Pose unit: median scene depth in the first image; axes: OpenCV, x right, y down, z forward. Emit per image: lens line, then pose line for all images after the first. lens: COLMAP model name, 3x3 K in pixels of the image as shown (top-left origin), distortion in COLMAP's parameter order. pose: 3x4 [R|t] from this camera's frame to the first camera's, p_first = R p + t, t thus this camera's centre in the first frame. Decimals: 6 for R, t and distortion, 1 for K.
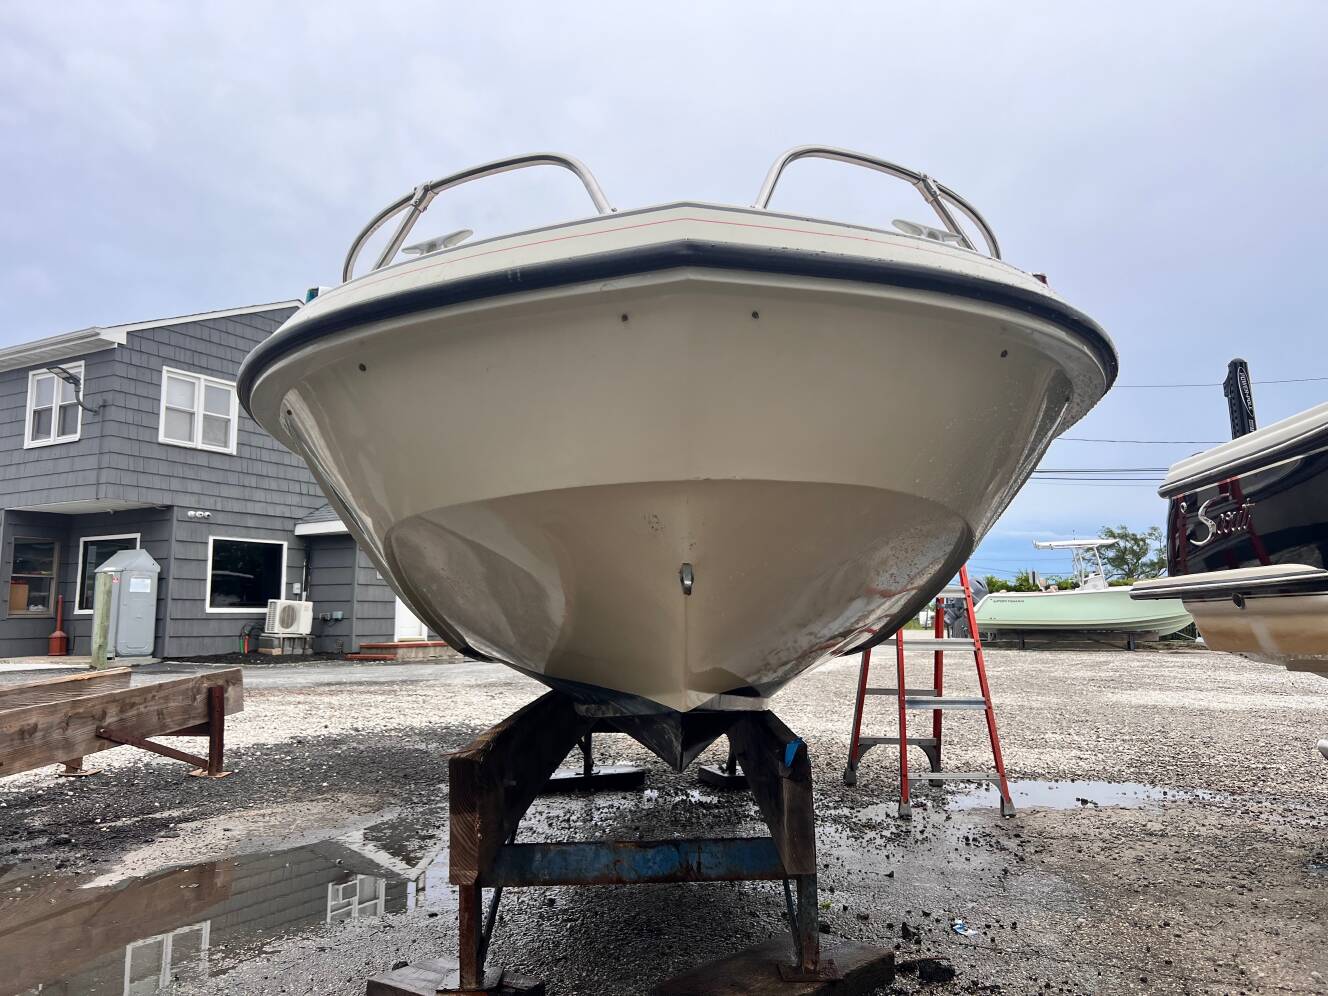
lens RADIAL K [[1023.5, 0, 667.9], [0, 1023.5, 482.2], [0, 0, 1]] dist [0.027215, -0.028230]
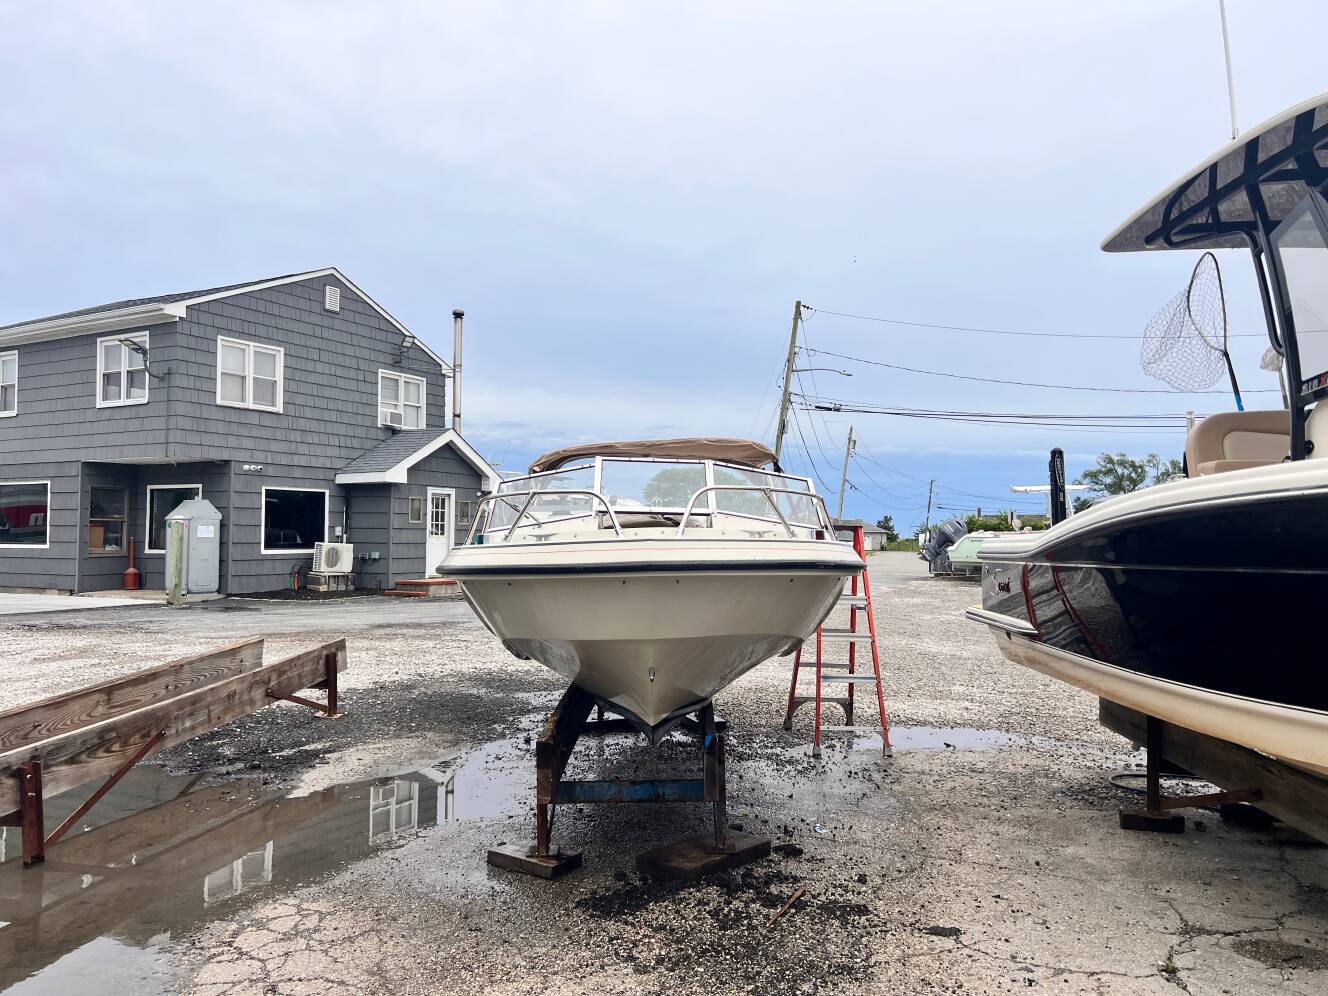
lens RADIAL K [[996.4, 0, 664.0], [0, 996.4, 498.0], [0, 0, 1]] dist [0.070335, -0.129516]
pose [[0.999900, 0.010666, -0.009322, 0.017055], [-0.009769, 0.995765, 0.091416, -0.134557], [0.010258, -0.091315, 0.995769, -0.313072]]
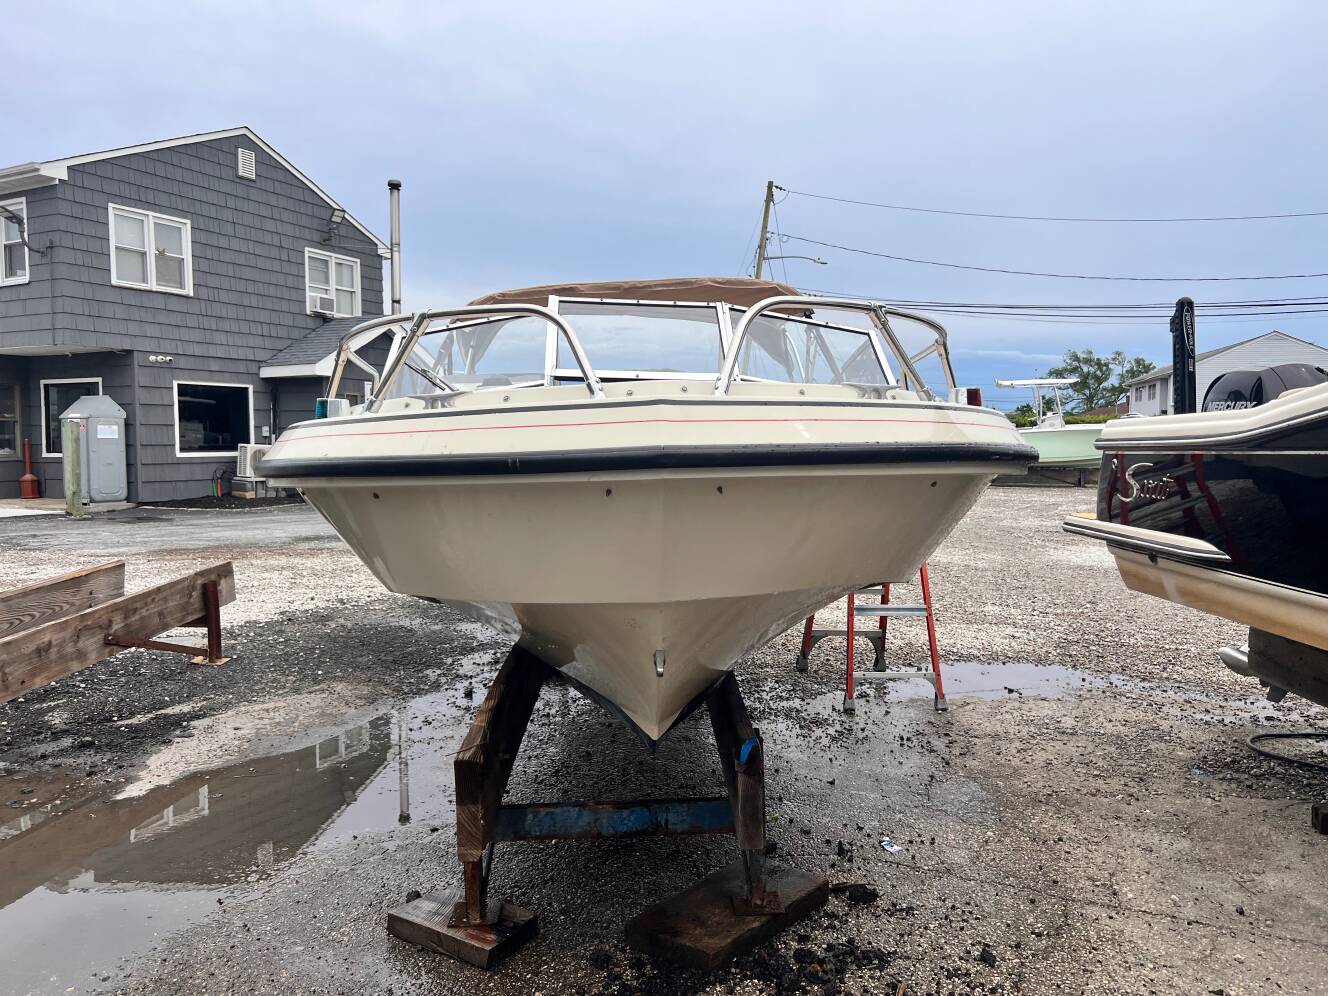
lens RADIAL K [[1018.6, 0, 668.8], [0, 1018.6, 506.4], [0, 0, 1]] dist [0.046100, -0.056624]
pose [[0.999438, 0.001974, 0.033449, -0.002908], [-0.008456, 0.980811, 0.194779, -0.085747], [-0.032422, -0.194953, 0.980277, -0.033642]]
